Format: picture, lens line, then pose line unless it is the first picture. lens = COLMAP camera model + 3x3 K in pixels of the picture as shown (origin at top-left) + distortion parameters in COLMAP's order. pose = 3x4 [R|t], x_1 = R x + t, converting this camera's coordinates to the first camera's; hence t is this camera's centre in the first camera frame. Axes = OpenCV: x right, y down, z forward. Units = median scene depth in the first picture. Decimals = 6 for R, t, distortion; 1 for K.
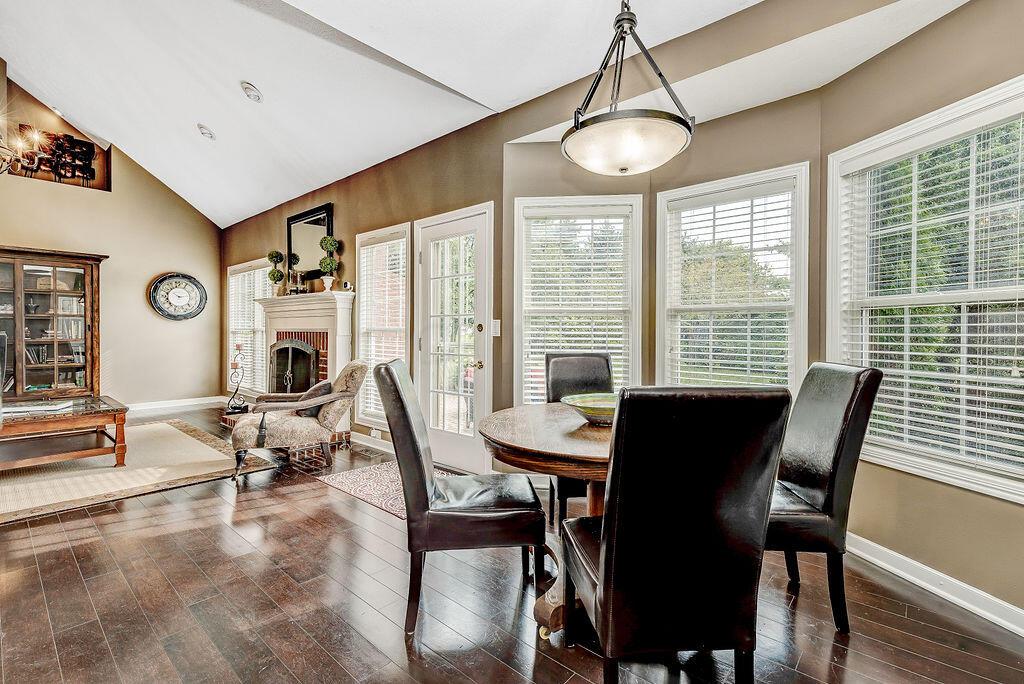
lens RADIAL K [[464.0, 0, 525.6], [0, 464.0, 331.2], [0, 0, 1]] dist [-0.001424, 0.000162]
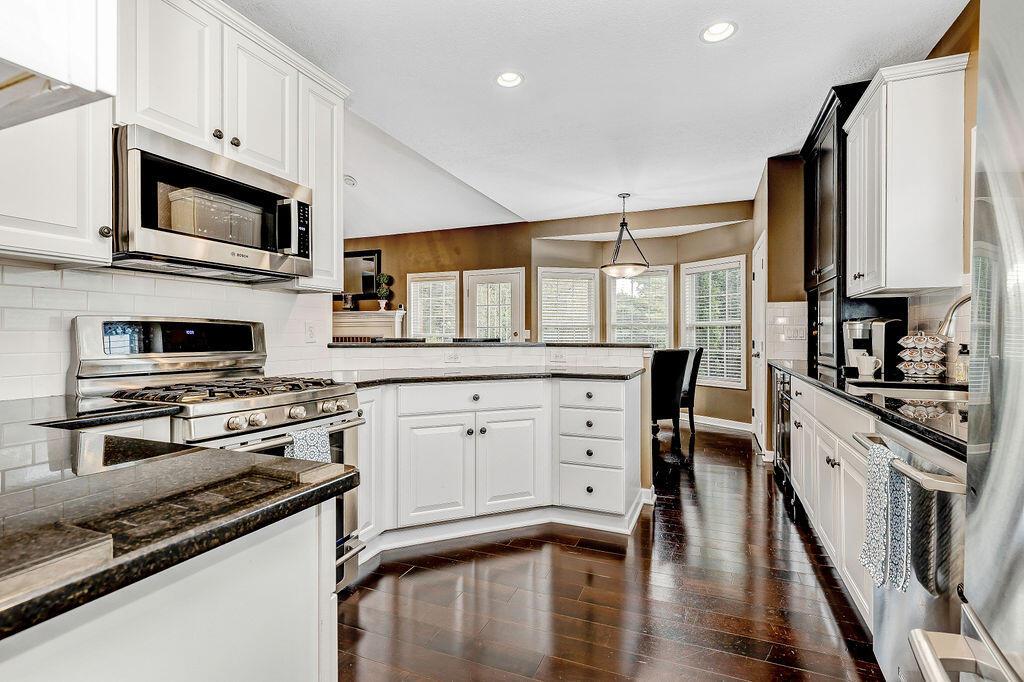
lens RADIAL K [[463.5, 0, 511.9], [0, 463.5, 333.7], [0, 0, 1]] dist [0.002540, 0.000237]
pose [[0.955582, -0.005325, 0.294677, -0.485957], [0.006130, 0.999980, -0.001807, -0.004343], [-0.294661, 0.003534, 0.955595, -0.567903]]
